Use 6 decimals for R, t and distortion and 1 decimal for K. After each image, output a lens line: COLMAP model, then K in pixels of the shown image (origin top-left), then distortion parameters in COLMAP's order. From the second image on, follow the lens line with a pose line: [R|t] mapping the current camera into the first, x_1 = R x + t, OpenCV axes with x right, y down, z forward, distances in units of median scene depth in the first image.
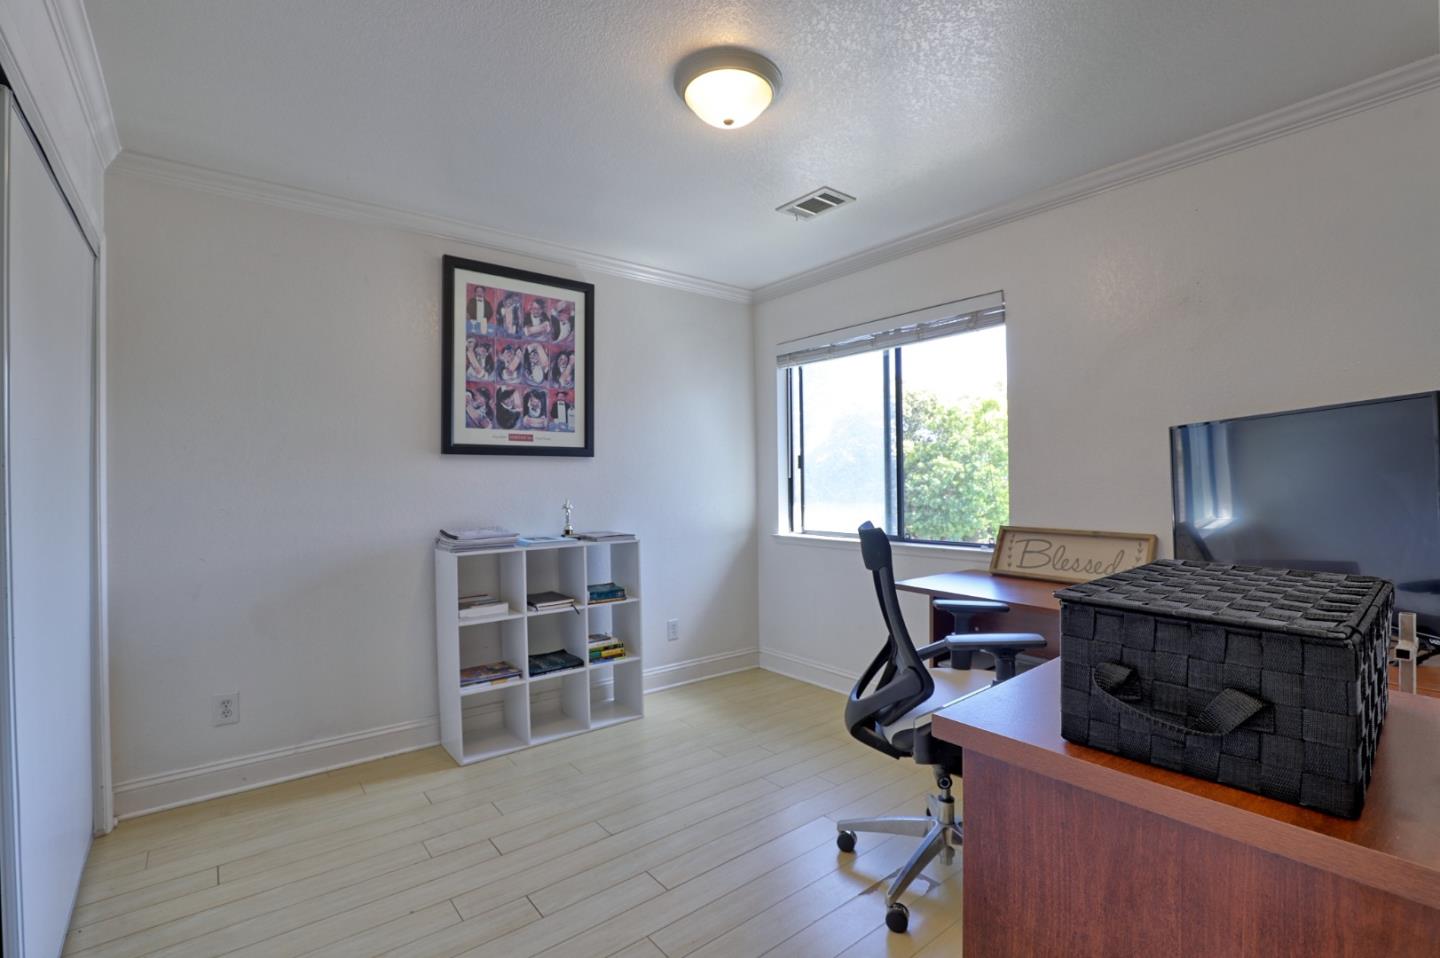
lens RADIAL K [[646.5, 0, 719.3], [0, 646.5, 480.0], [0, 0, 1]] dist [-0.021751, 0.000840]
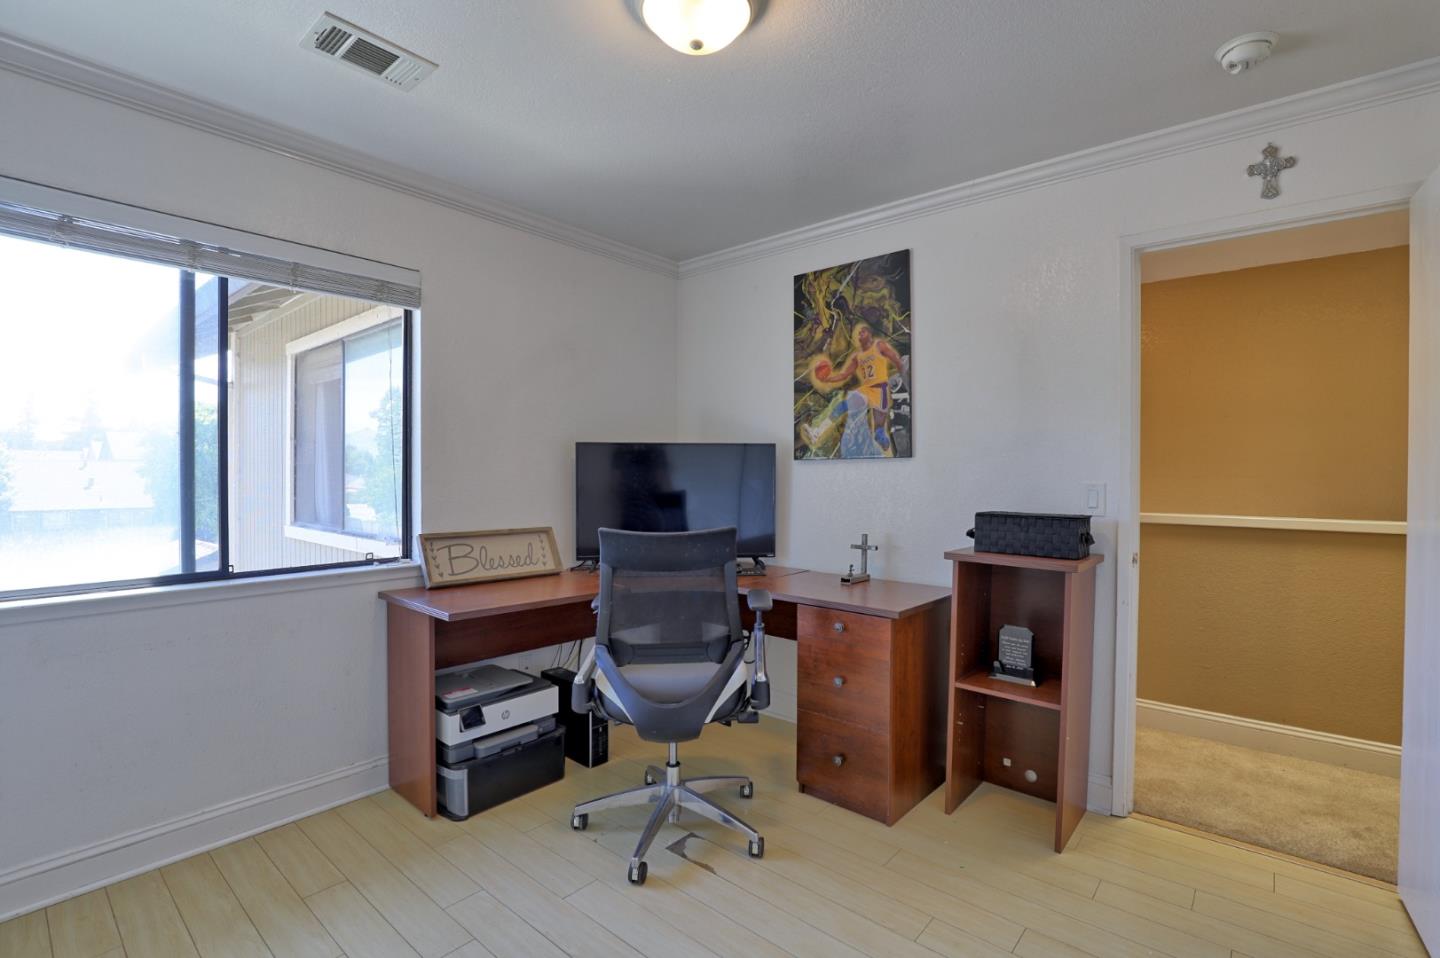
lens RADIAL K [[656.4, 0, 730.7], [0, 656.4, 477.9], [0, 0, 1]] dist [-0.028507, 0.000570]
pose [[-0.189807, 0.004028, 0.981813, -0.556391], [0.001573, 0.999992, -0.003798, -0.003499], [-0.981820, 0.000824, -0.189812, 0.783279]]
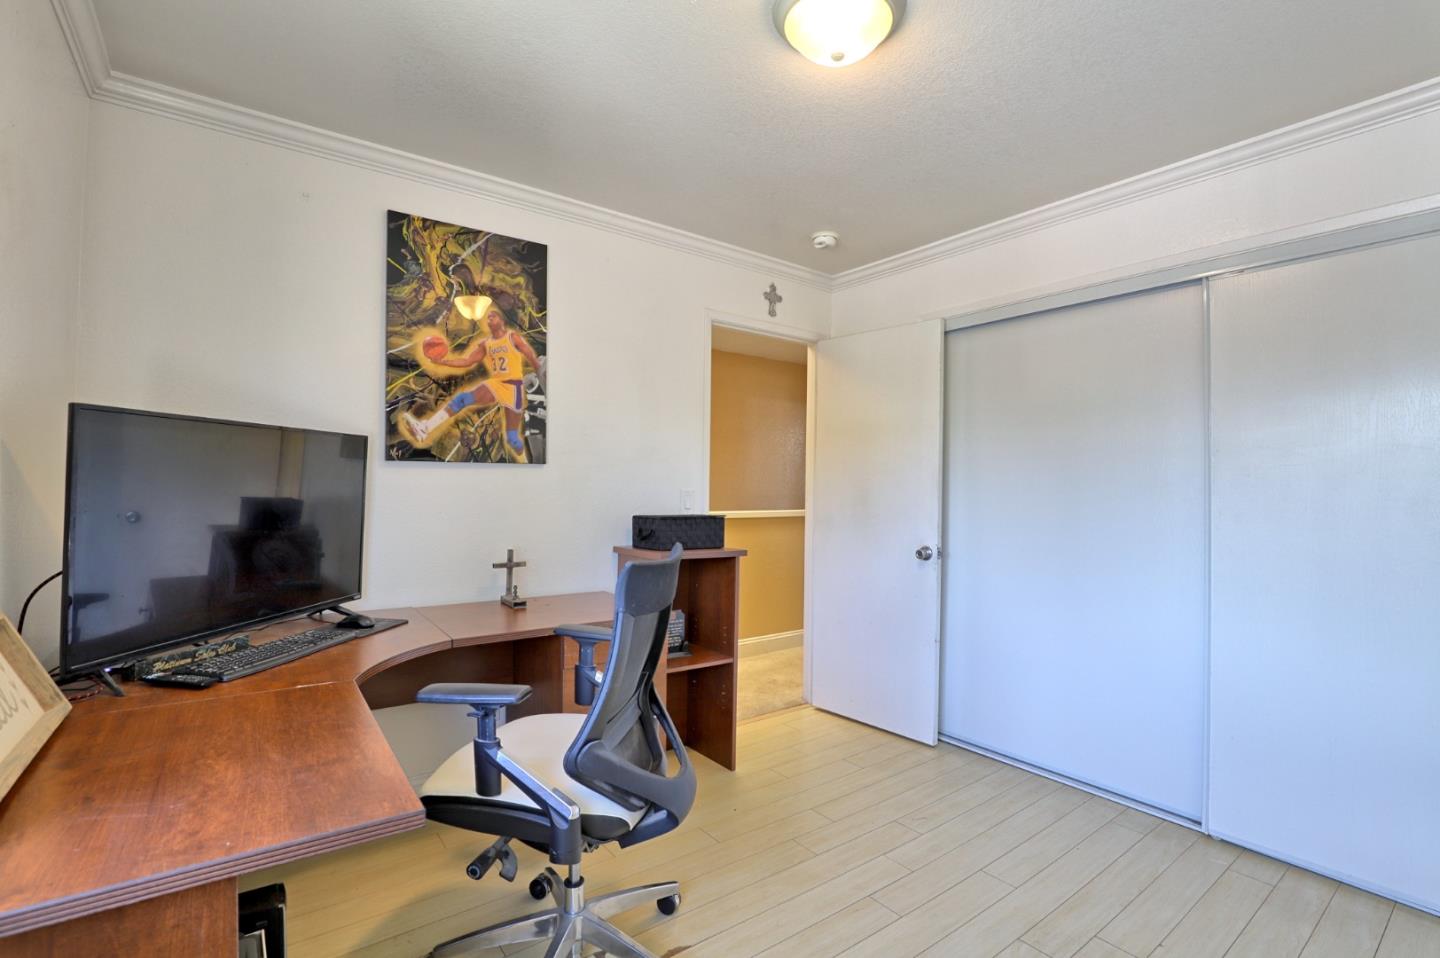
lens RADIAL K [[656.4, 0, 730.7], [0, 656.4, 477.9], [0, 0, 1]] dist [-0.028507, 0.000570]
pose [[-0.999425, -0.002510, 0.033799, -0.253659], [-0.002743, 0.999973, -0.006862, -0.007695], [-0.033781, -0.006951, -0.999405, 1.015991]]
